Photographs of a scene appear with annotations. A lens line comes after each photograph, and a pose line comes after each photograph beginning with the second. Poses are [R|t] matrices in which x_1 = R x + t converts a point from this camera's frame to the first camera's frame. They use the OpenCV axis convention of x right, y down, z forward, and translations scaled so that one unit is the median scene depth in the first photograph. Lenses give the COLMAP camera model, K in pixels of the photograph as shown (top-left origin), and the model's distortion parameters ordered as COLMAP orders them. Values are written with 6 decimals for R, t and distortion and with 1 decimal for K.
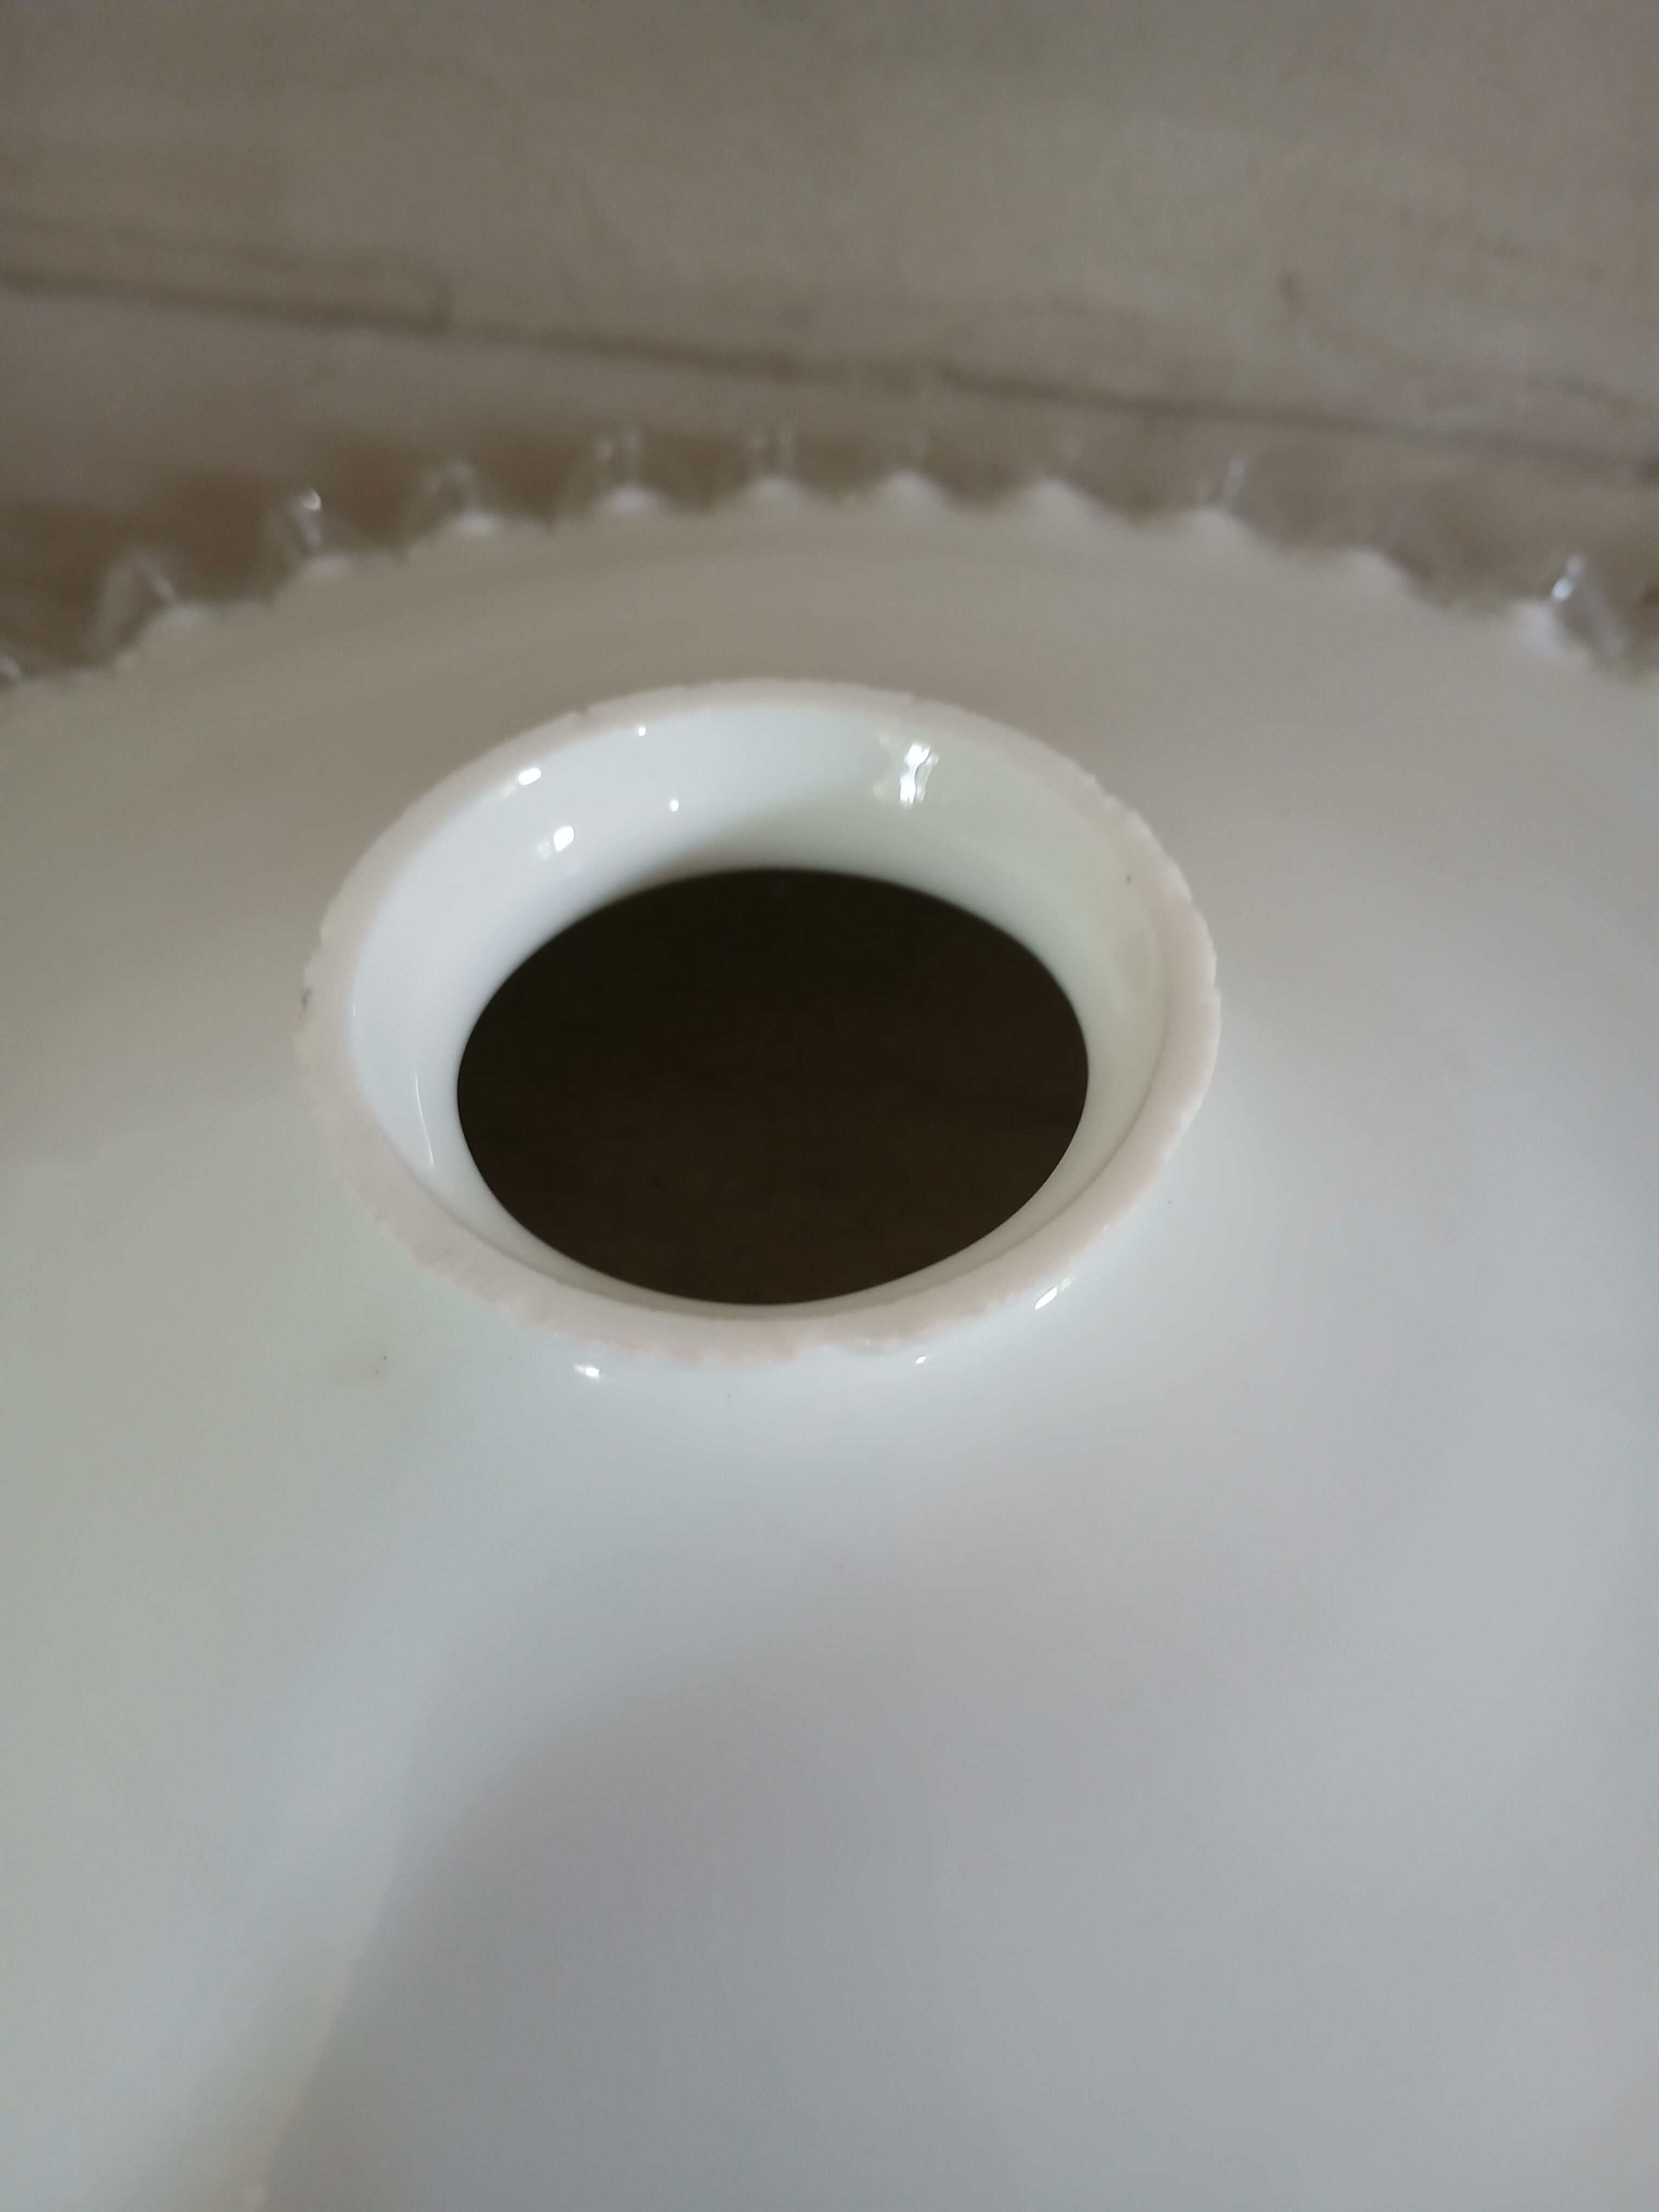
lens RADIAL K [[1734.6, 0, 829.5], [0, 1734.6, 1106.0], [0, 0, 1]] dist [-0.038326, -0.100617]
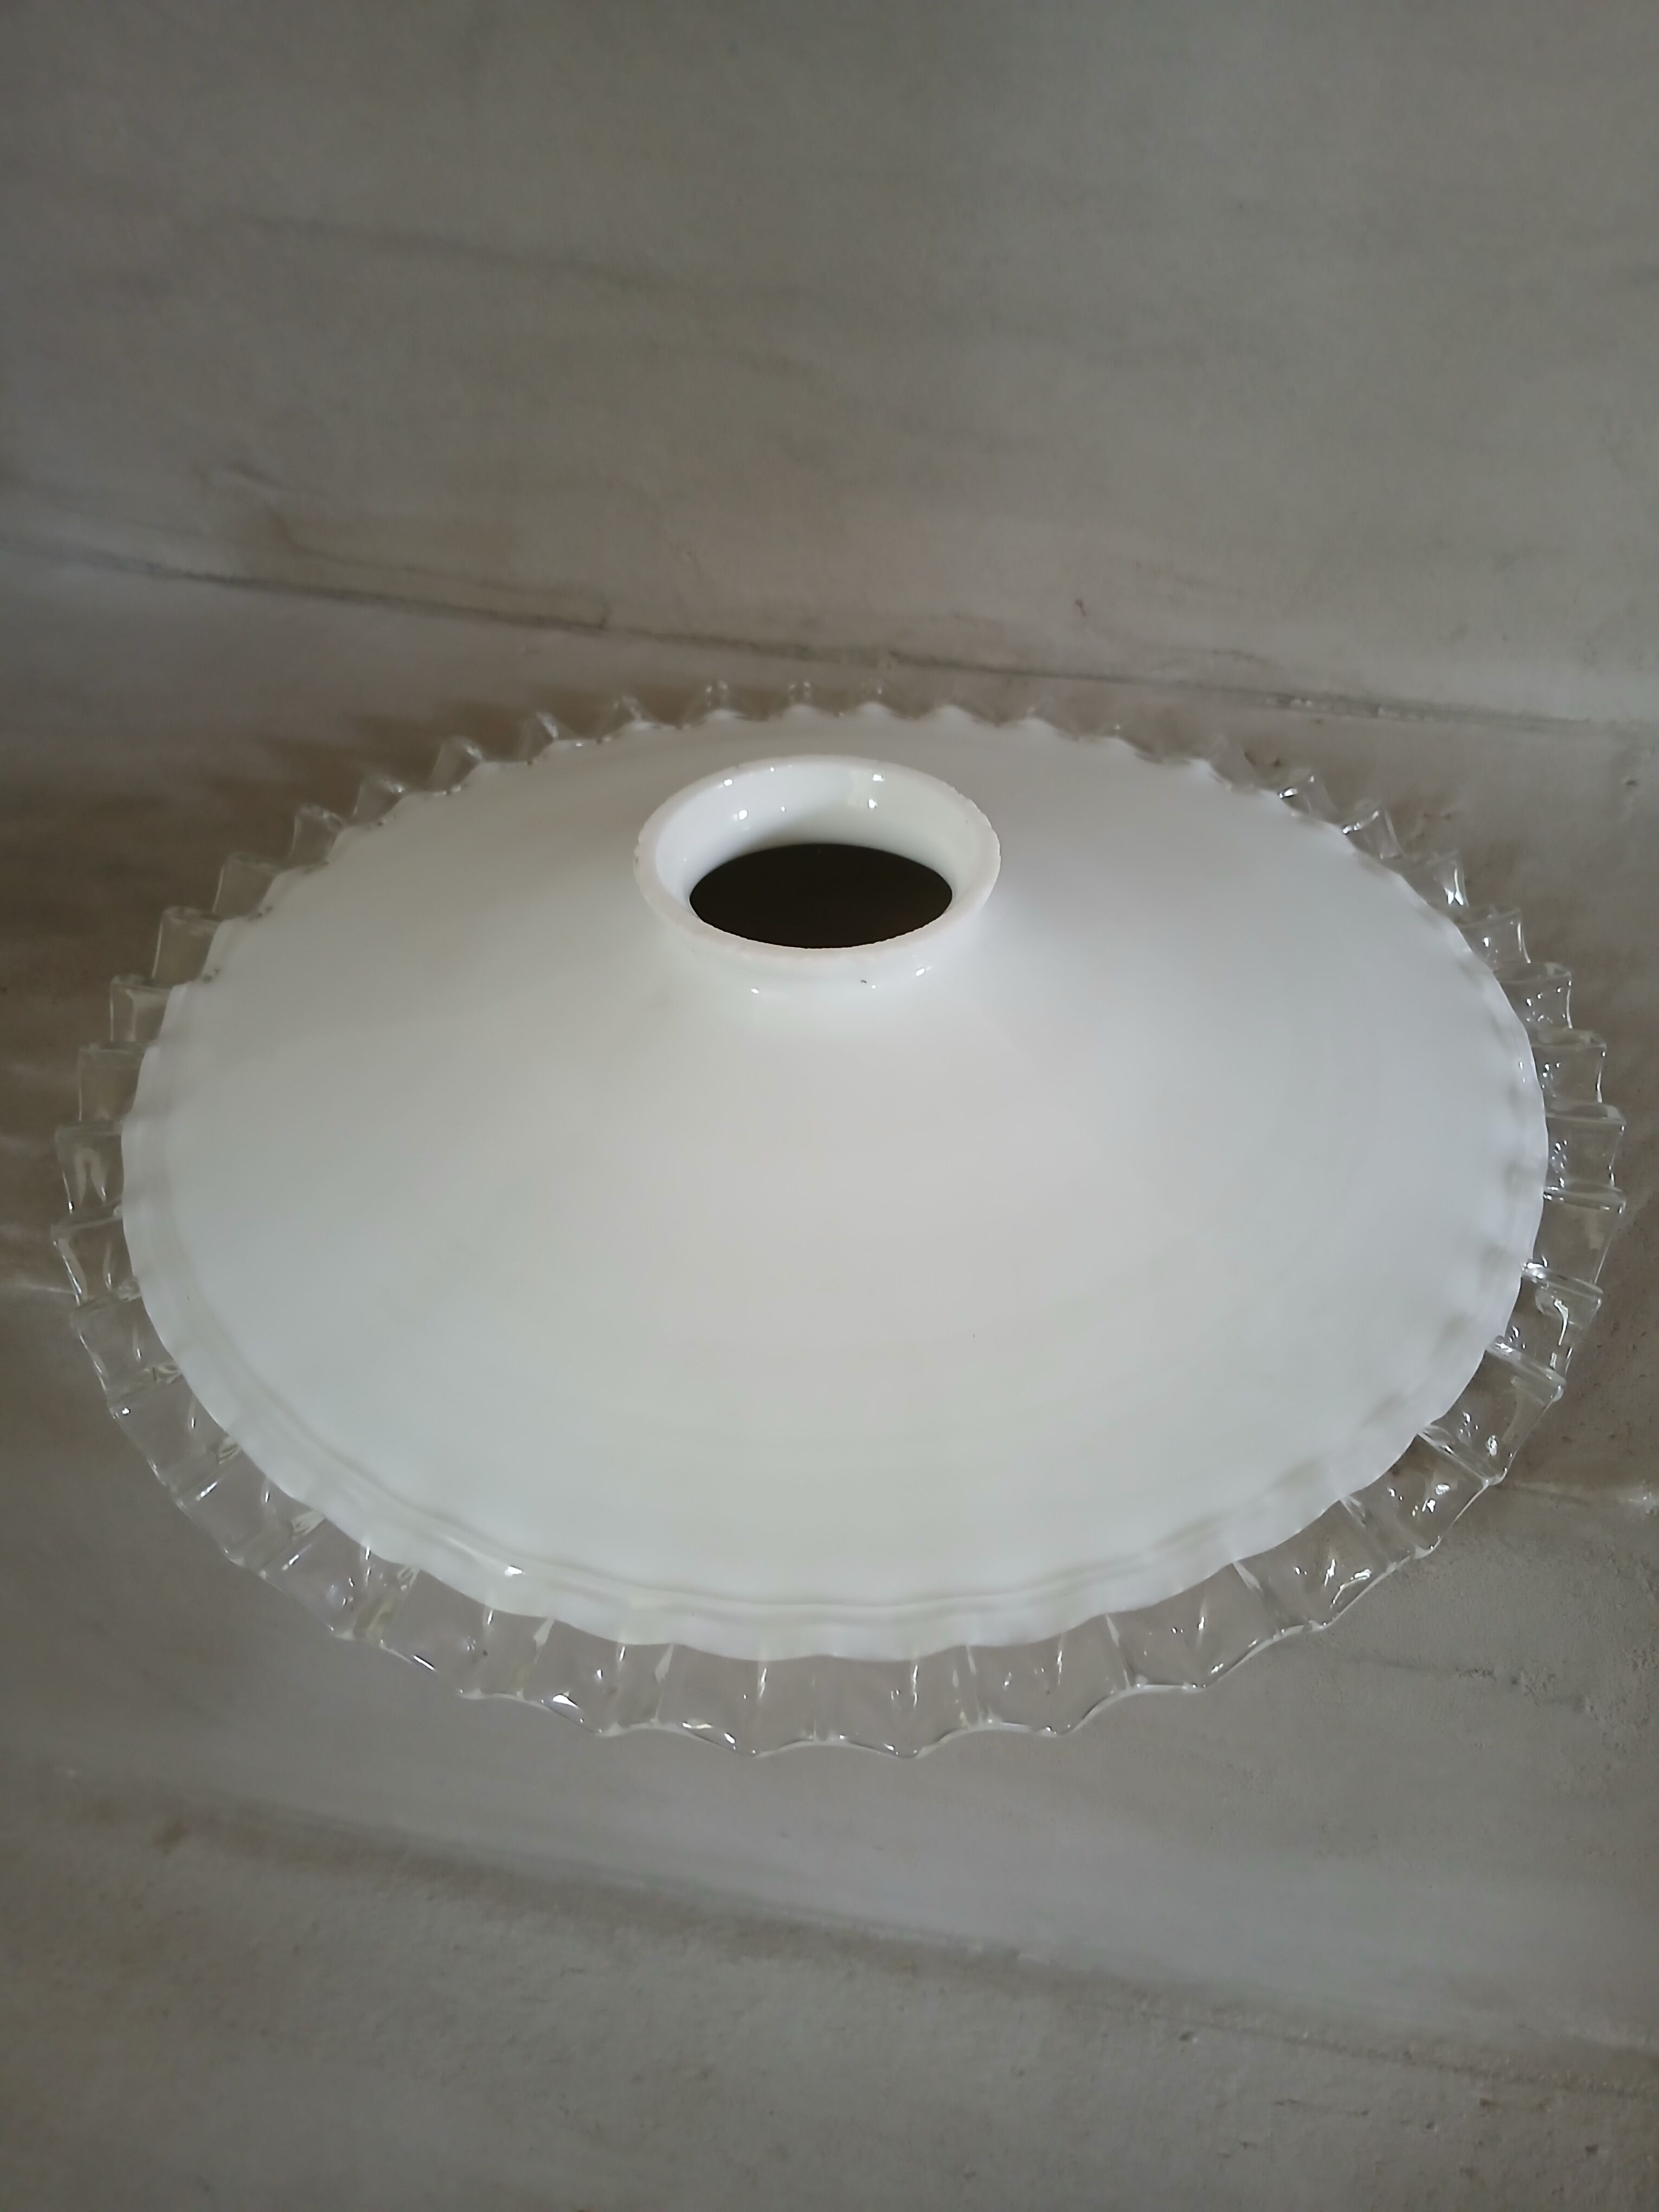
lens RADIAL K [[1680.0, 0, 829.5], [0, 1680.0, 1106.0], [0, 0, 1]] dist [-0.045381, -0.001209]
pose [[0.999816, 0.000175, 0.019192, -0.035321], [0.003154, 0.984868, -0.173278, 0.357044], [-0.018932, 0.173307, 0.984686, -0.670253]]
